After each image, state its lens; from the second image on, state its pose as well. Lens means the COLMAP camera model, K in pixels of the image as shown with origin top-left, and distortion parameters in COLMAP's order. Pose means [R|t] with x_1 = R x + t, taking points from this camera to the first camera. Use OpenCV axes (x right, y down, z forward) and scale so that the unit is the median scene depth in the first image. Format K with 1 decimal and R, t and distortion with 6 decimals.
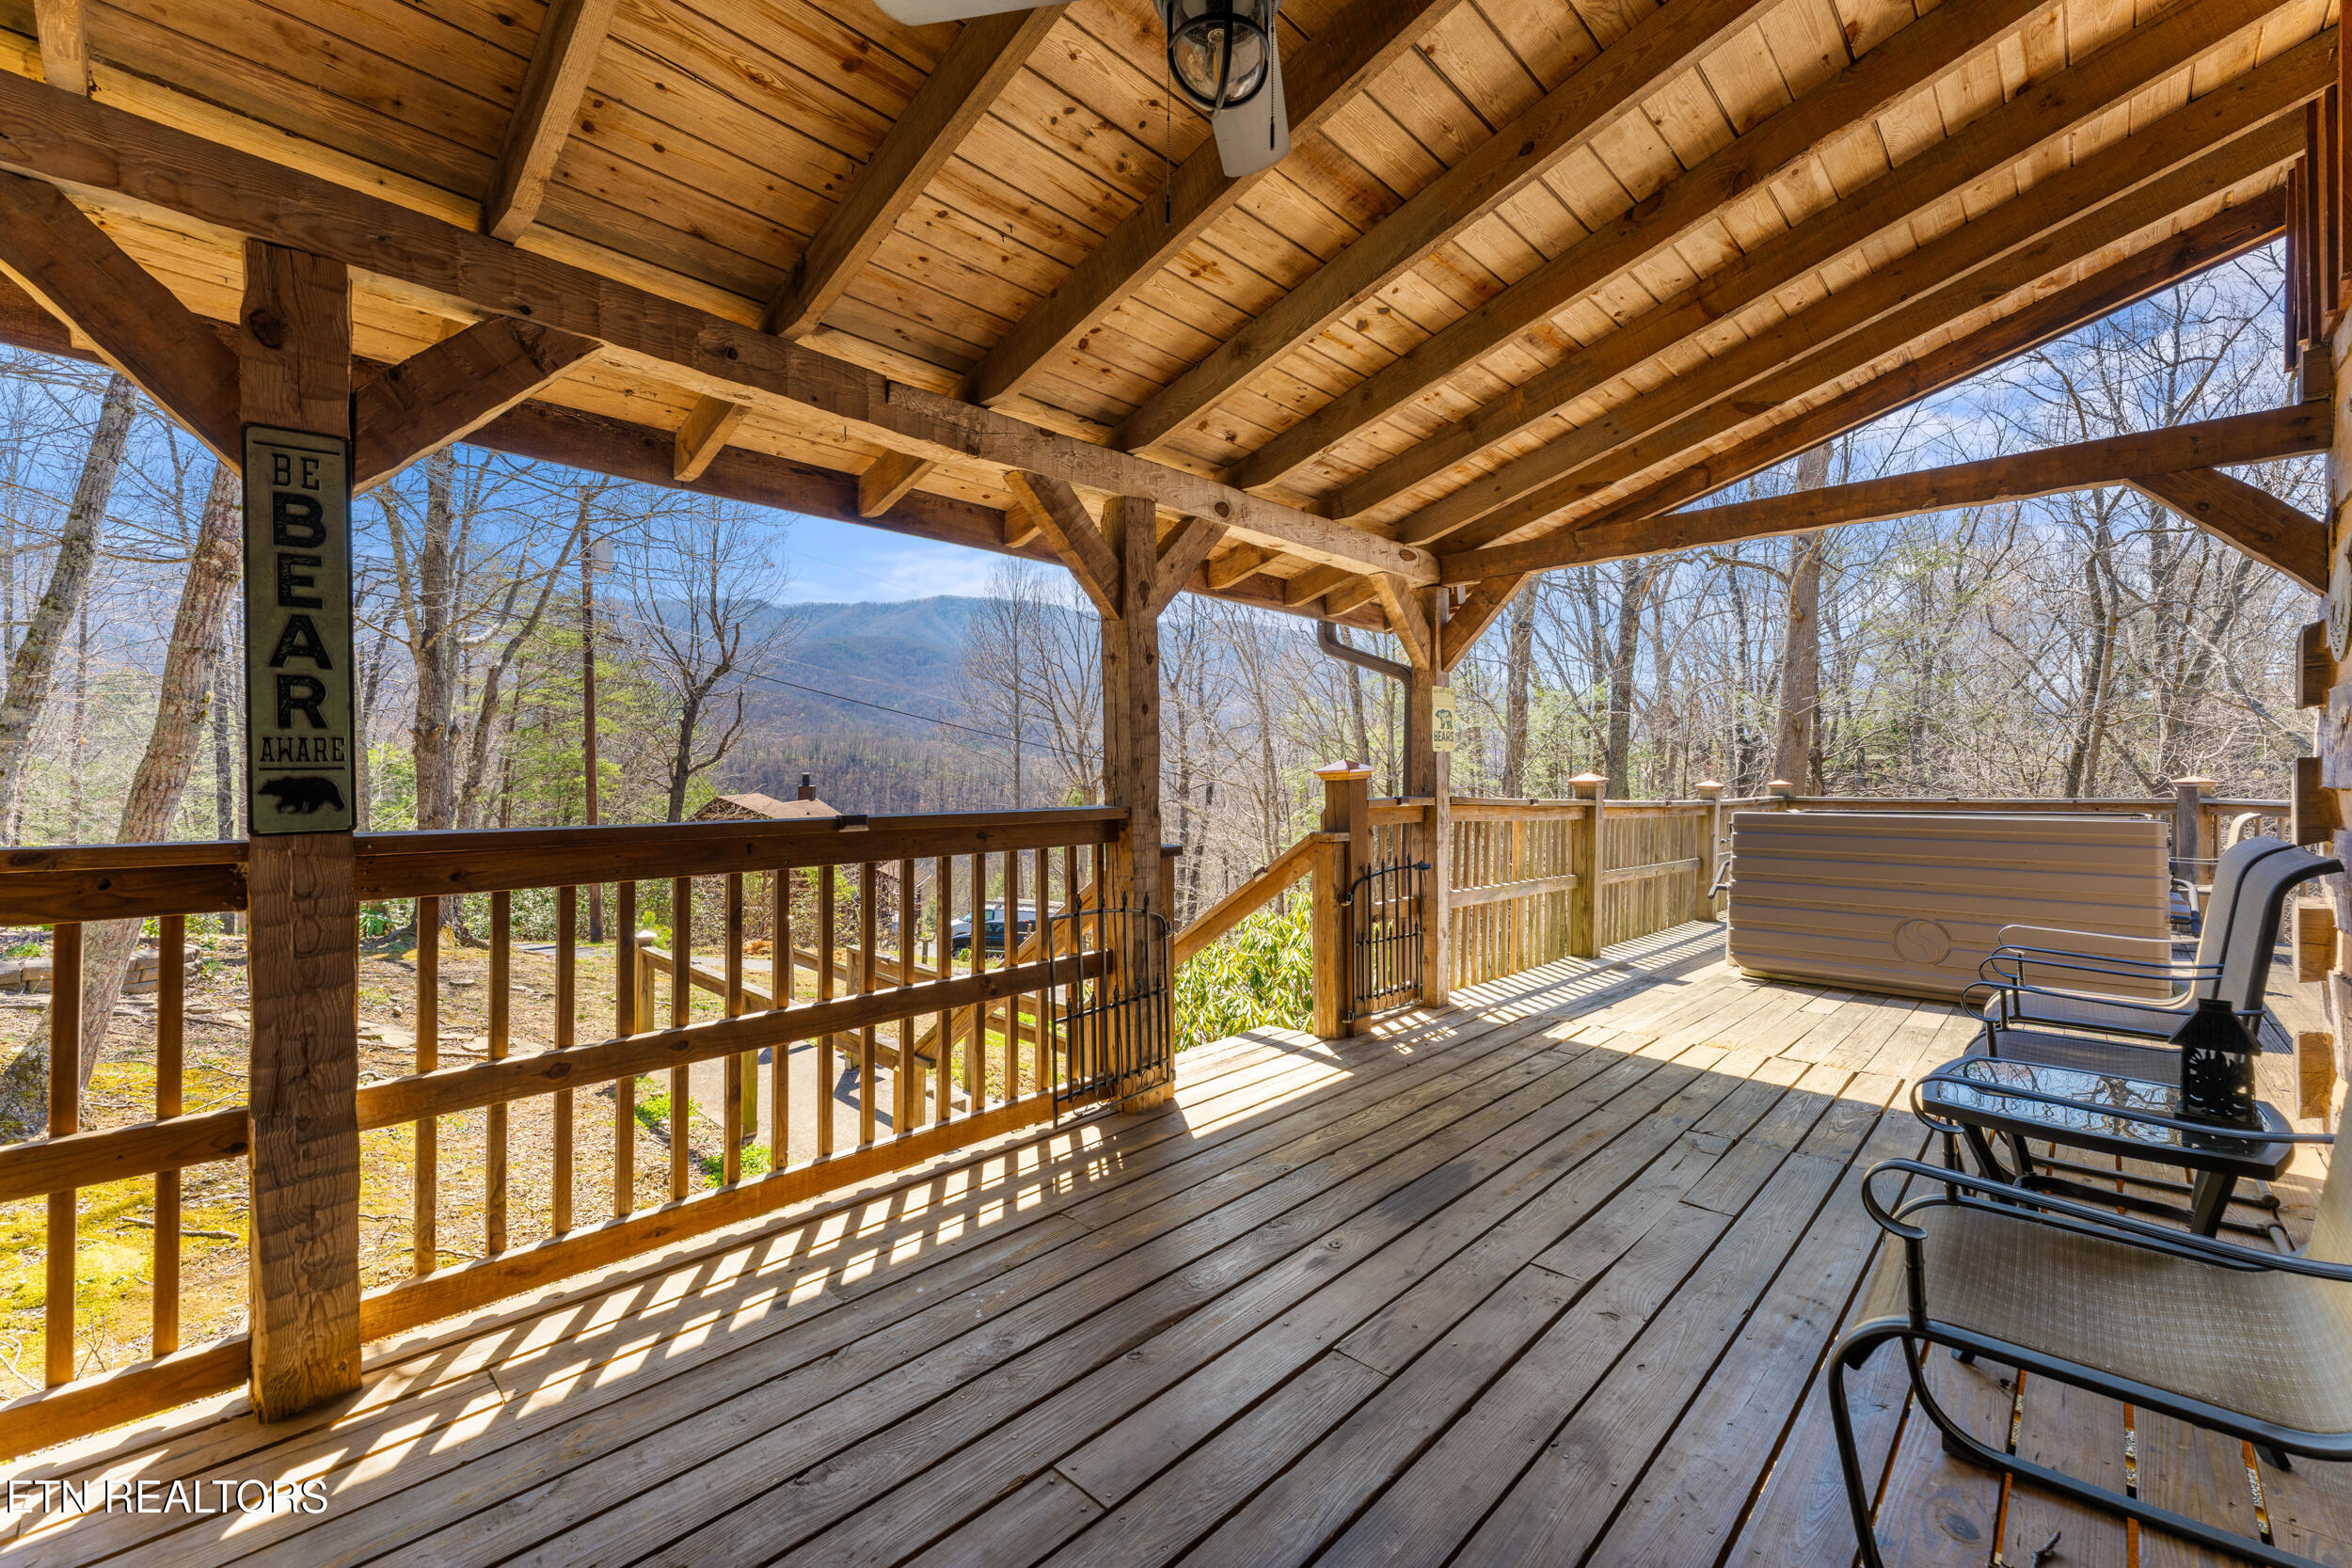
lens RADIAL K [[967.8, 0, 1178.2], [0, 967.8, 749.8], [0, 0, 1]] dist [0.001571, -0.000777]
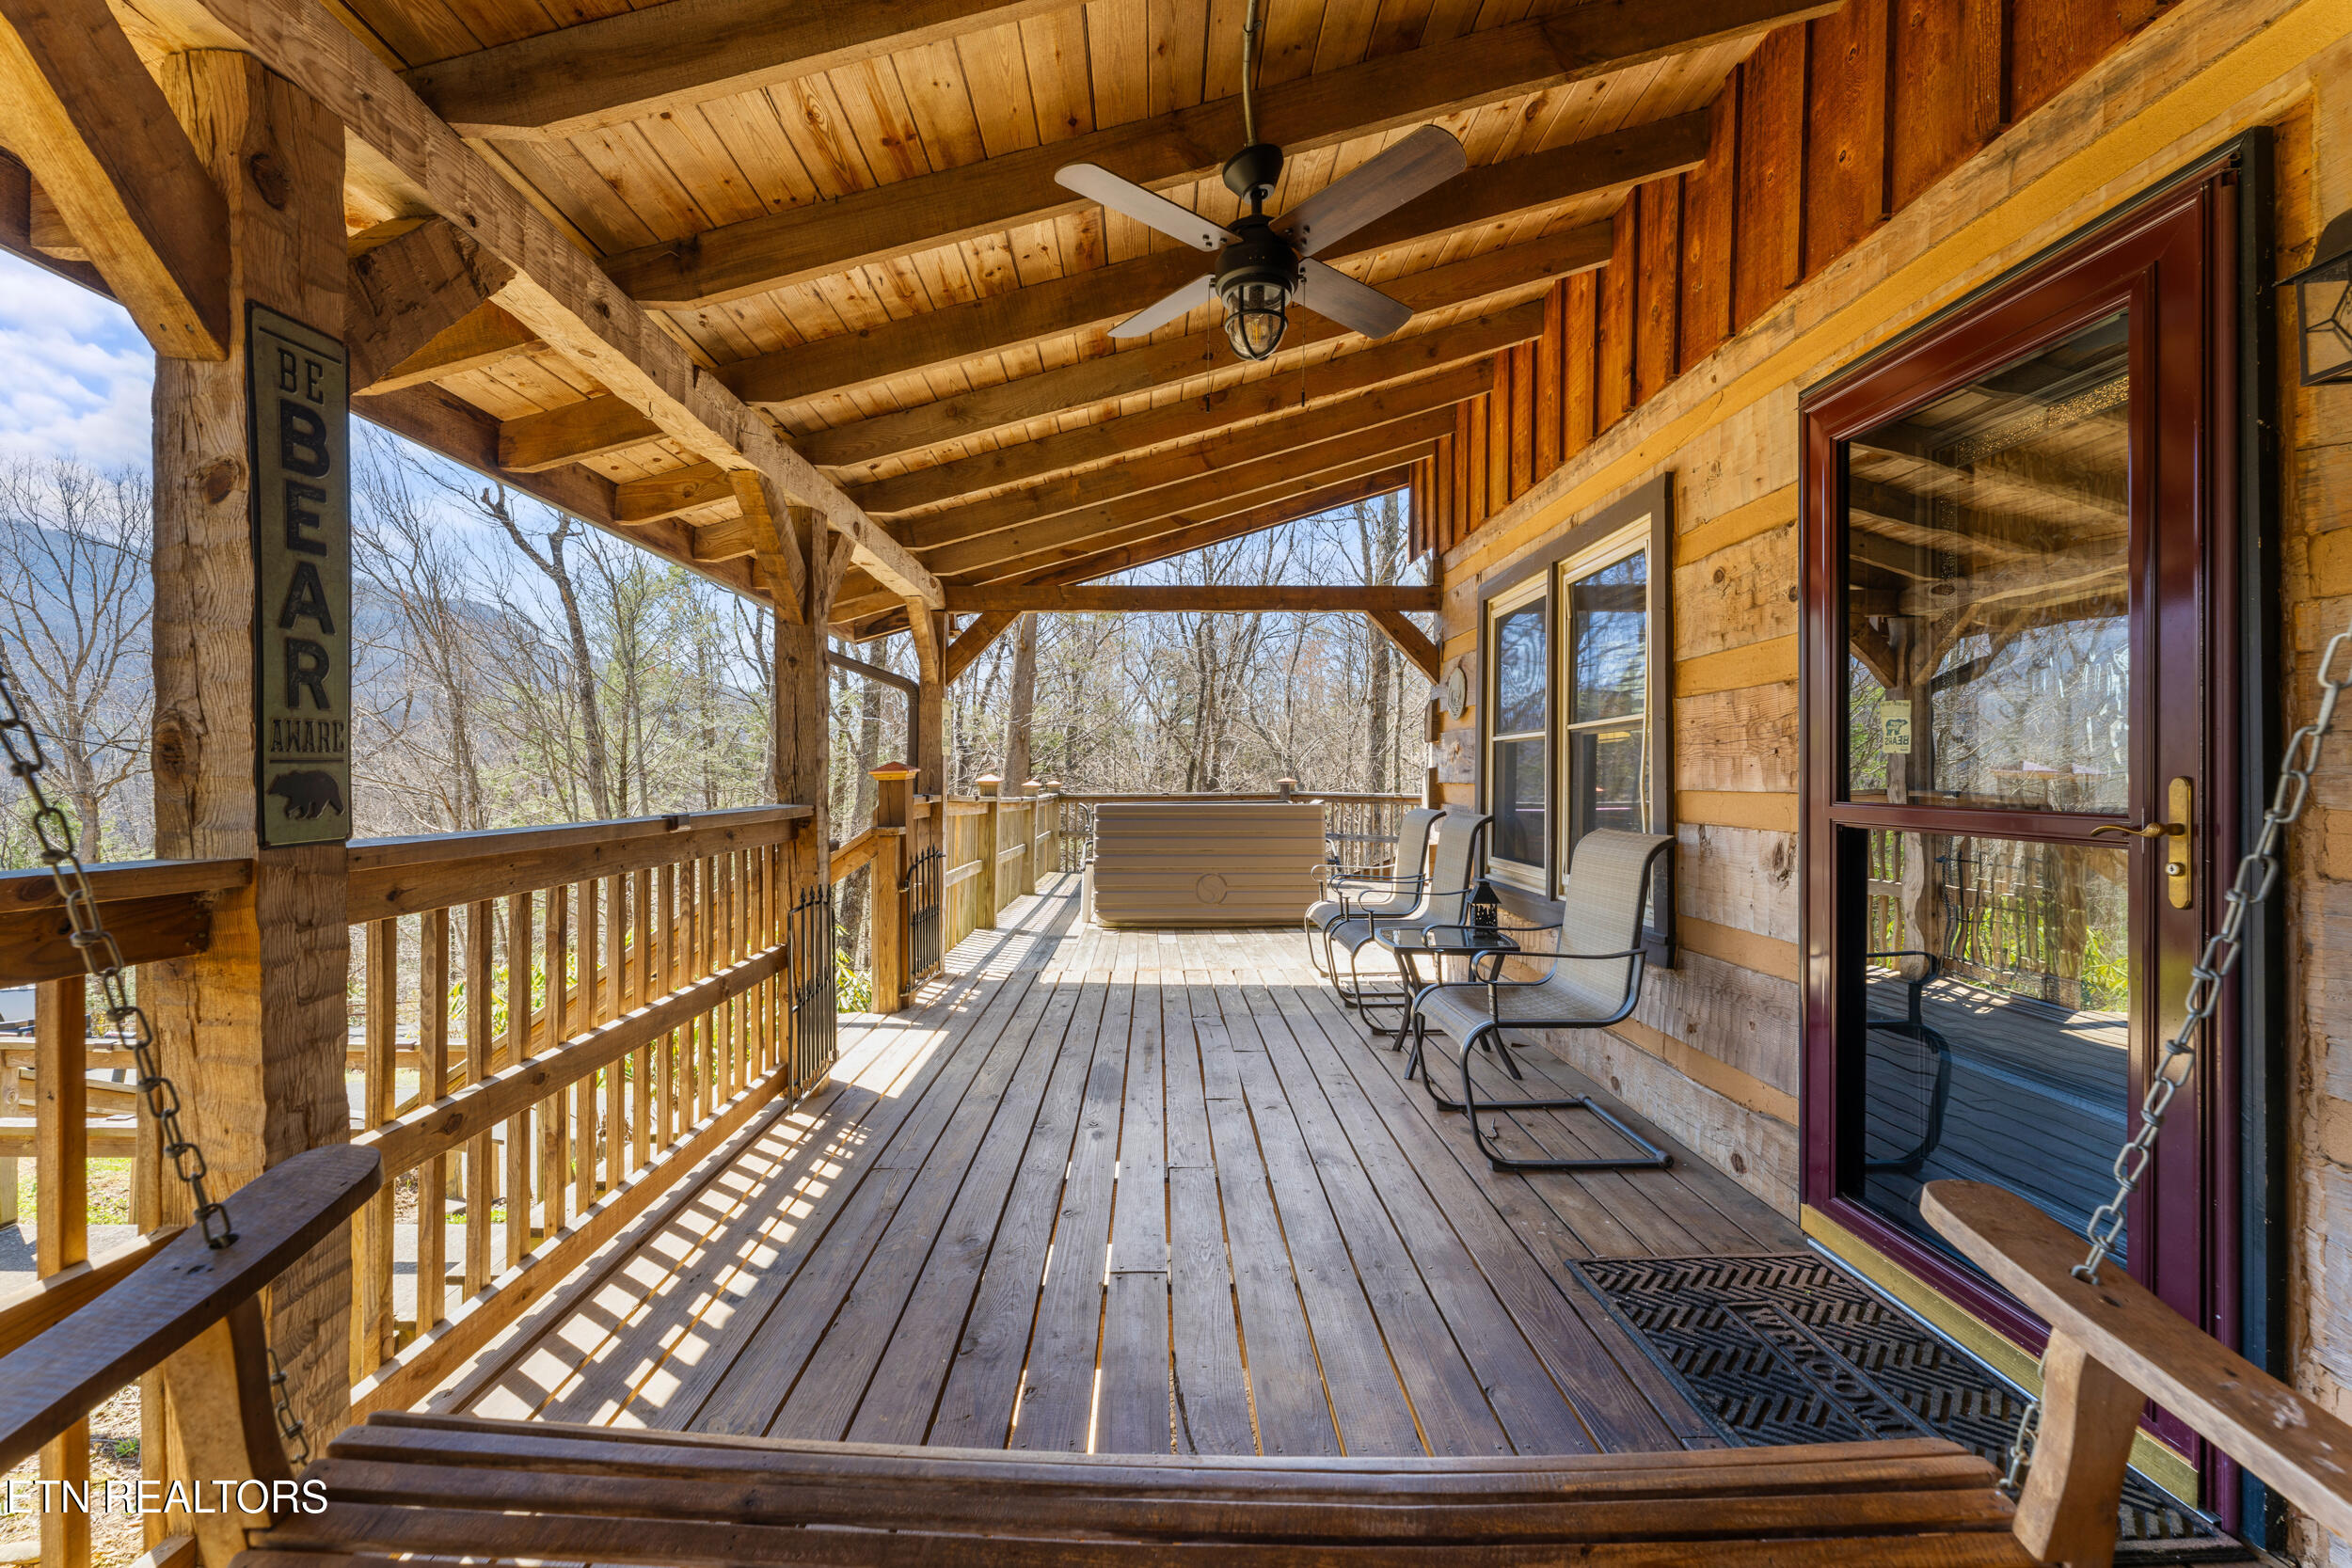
lens RADIAL K [[967.8, 0, 1178.2], [0, 967.8, 749.8], [0, 0, 1]] dist [0.001571, -0.000777]
pose [[0.708306, 0.021209, 0.705587, -0.737723], [-0.019578, 0.999754, -0.010398, 0.003815], [-0.705634, -0.006449, 0.708547, -0.032712]]
